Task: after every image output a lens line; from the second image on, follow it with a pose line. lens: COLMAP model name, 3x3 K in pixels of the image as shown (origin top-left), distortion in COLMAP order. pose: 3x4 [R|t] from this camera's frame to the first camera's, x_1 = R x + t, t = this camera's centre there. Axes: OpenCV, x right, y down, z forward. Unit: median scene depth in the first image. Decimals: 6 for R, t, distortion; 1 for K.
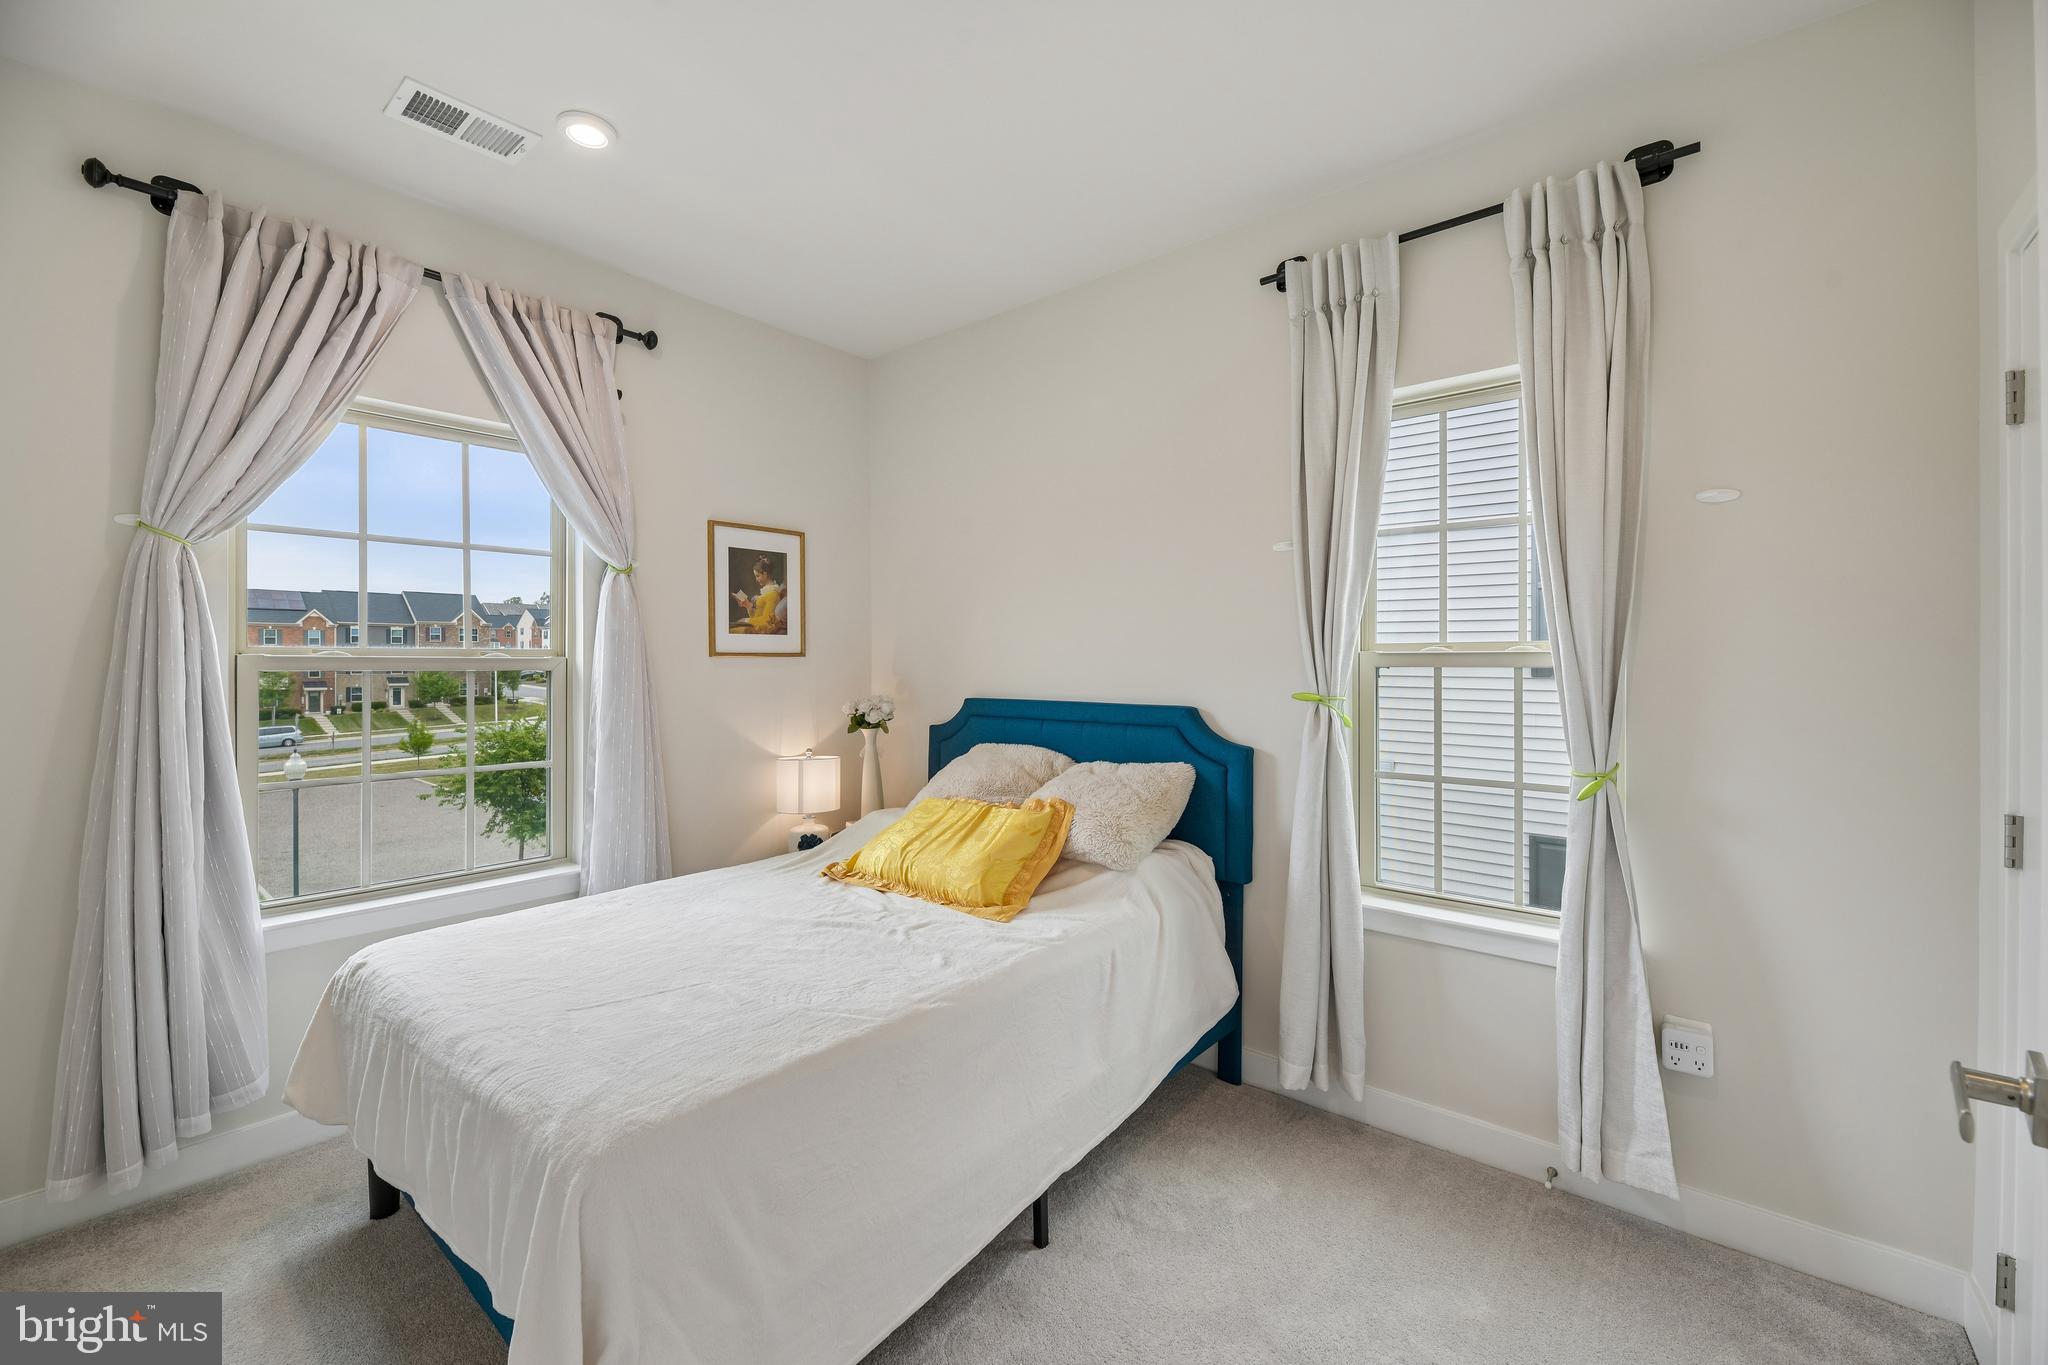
lens RADIAL K [[823.2, 0, 1033.1], [0, 823.2, 665.6], [0, 0, 1]] dist [-0.001843, -0.000495]
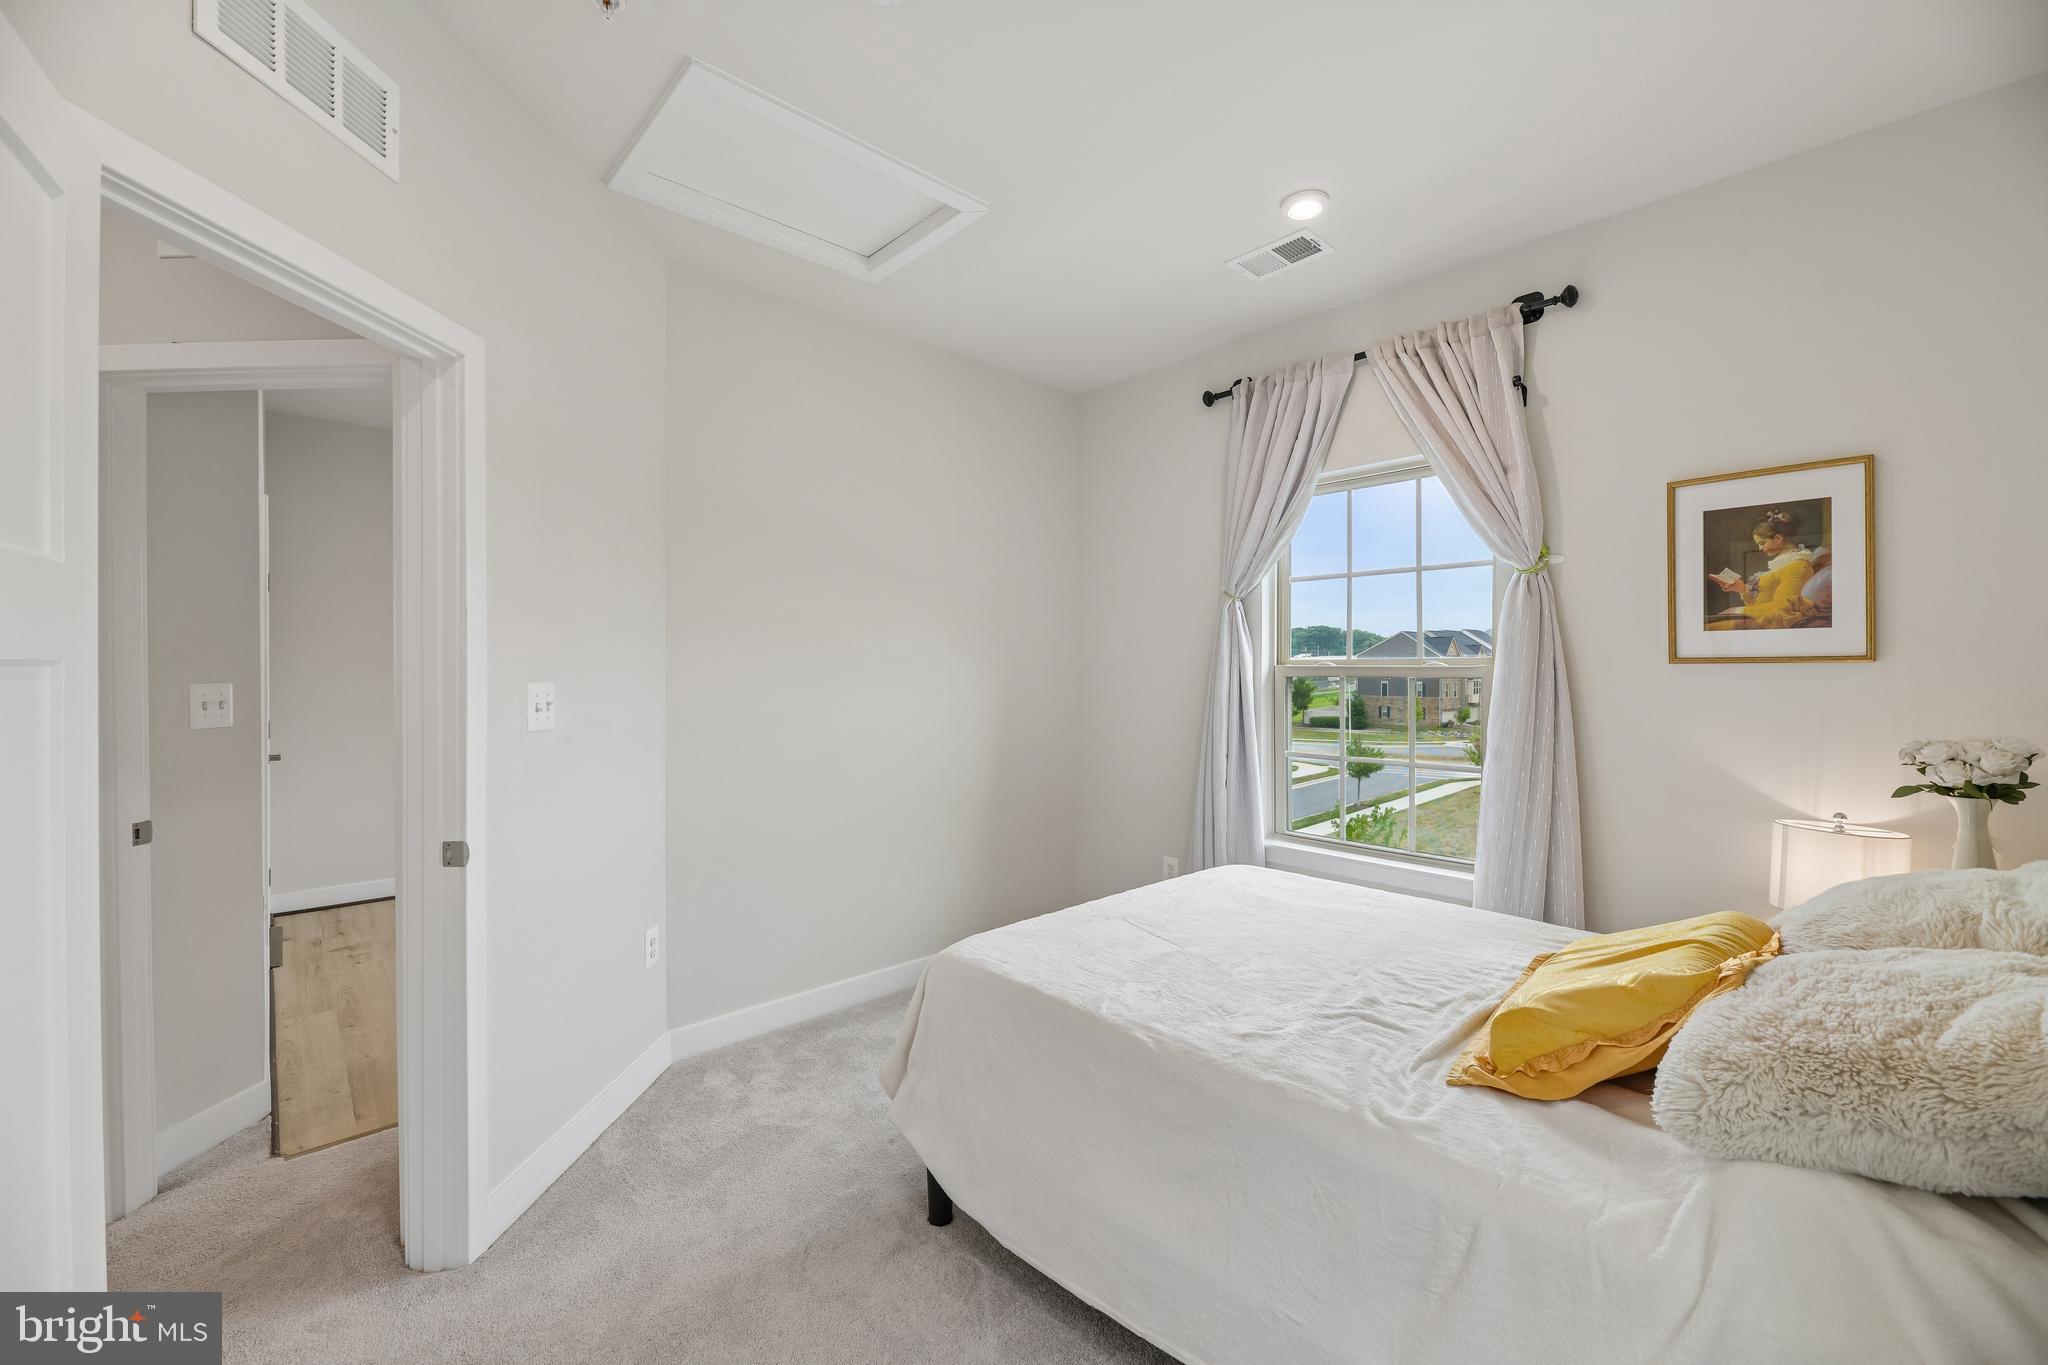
lens RADIAL K [[820.5, 0, 1027.9], [0, 820.5, 677.1], [0, 0, 1]] dist [-0.010388, -0.000155]
pose [[-0.129426, 0.007758, -0.991559, 0.417872], [-0.003002, 0.999962, 0.008216, -0.002799], [0.991585, 0.004040, -0.129398, 0.505141]]
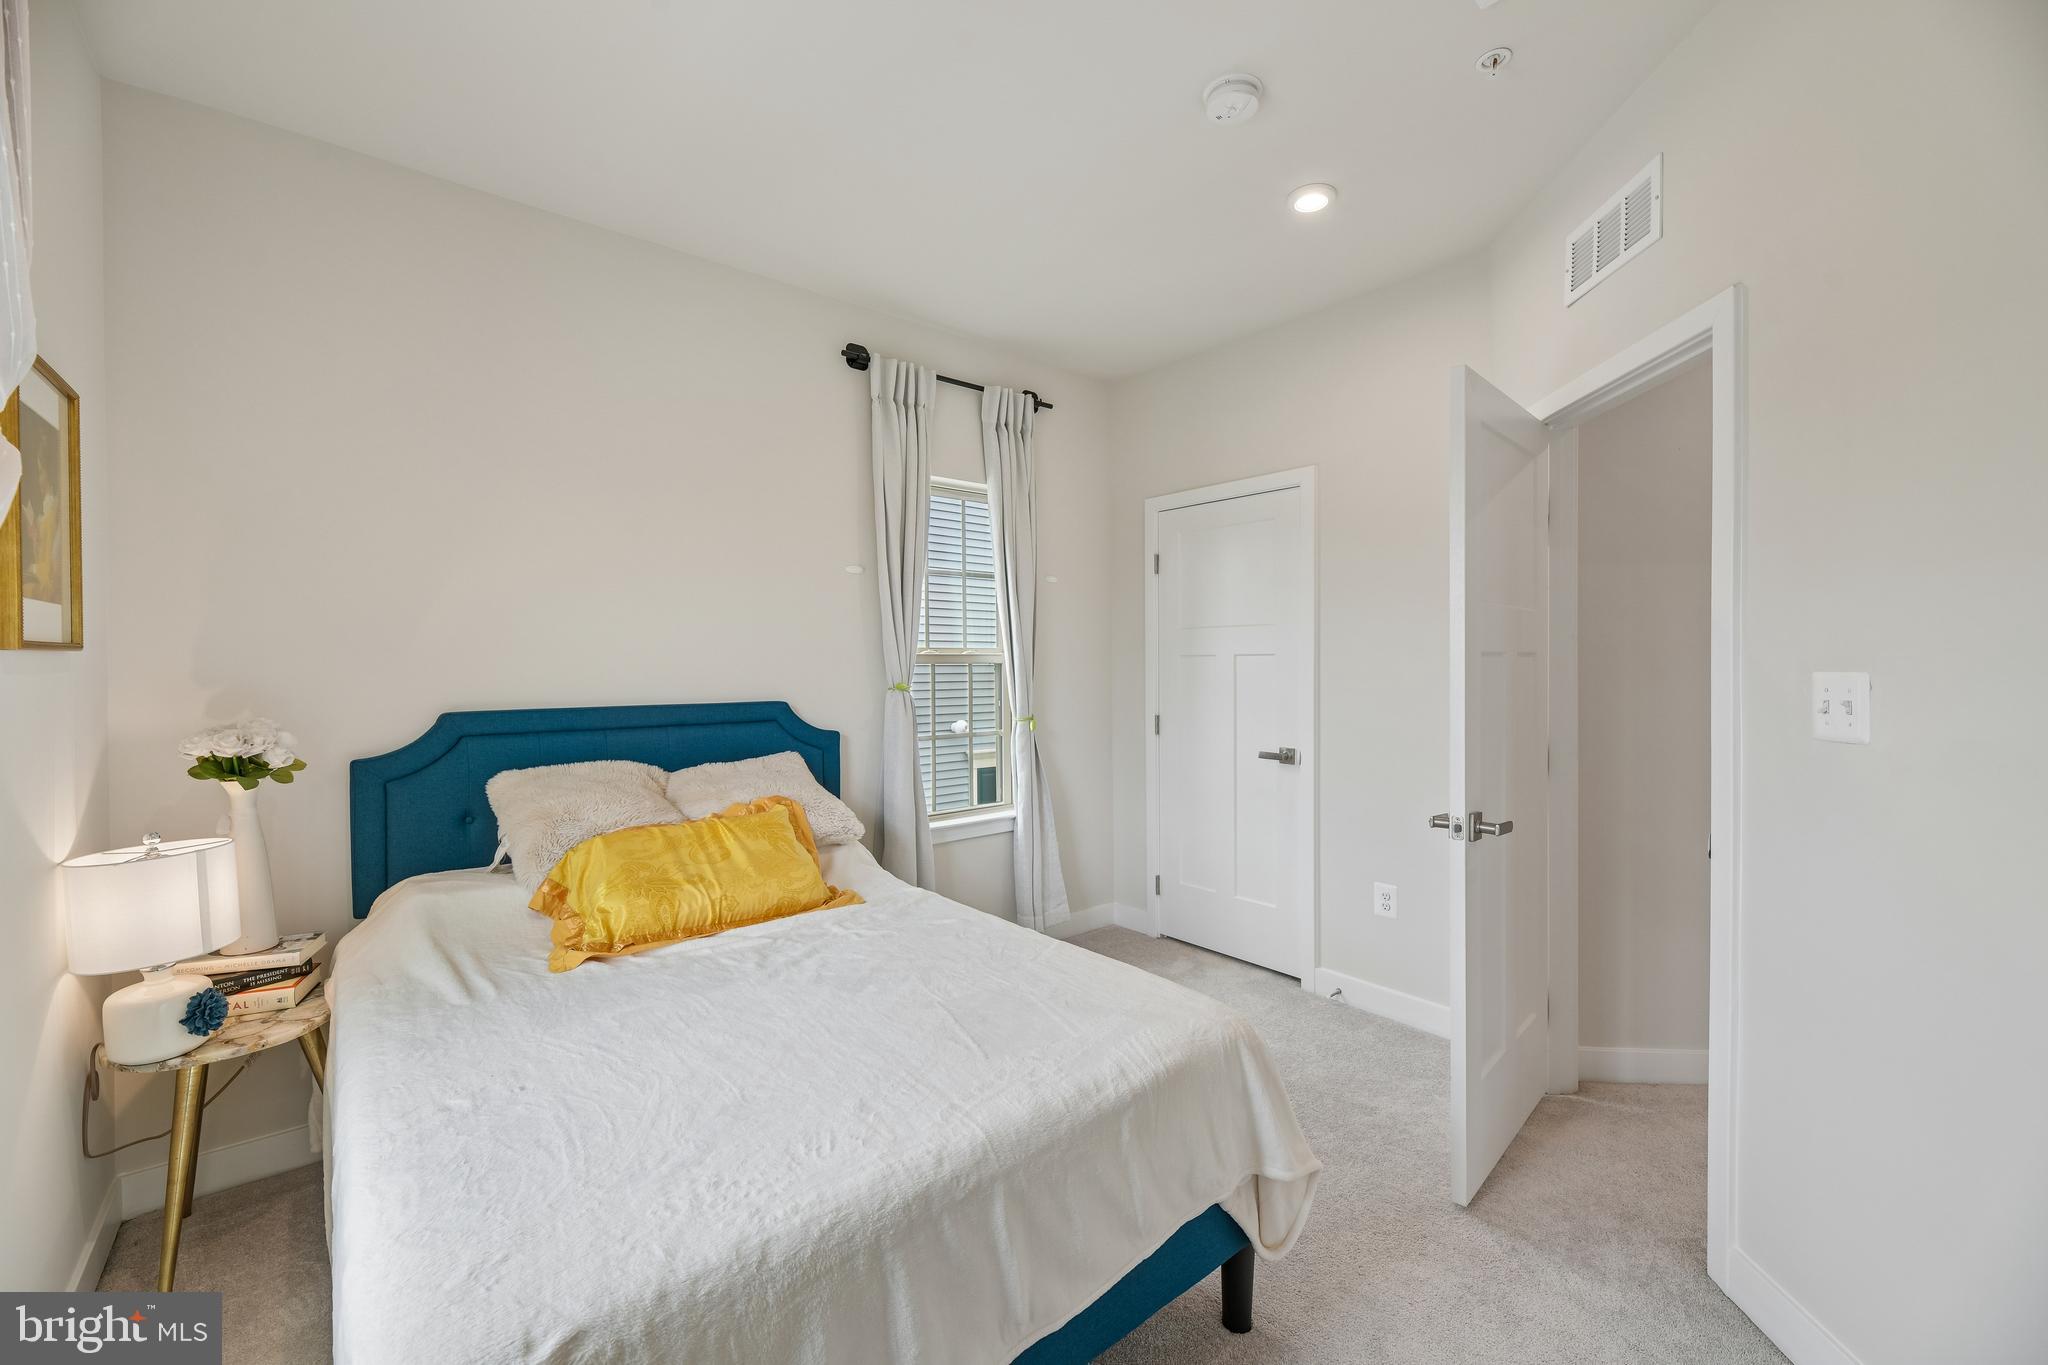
lens RADIAL K [[823.2, 0, 1033.1], [0, 823.2, 665.6], [0, 0, 1]] dist [-0.001843, -0.000495]
pose [[0.186708, -0.007931, 0.982384, -0.705617], [0.007557, 0.999949, 0.006636, -0.002200], [-0.982386, 0.006184, 0.186758, 0.392405]]
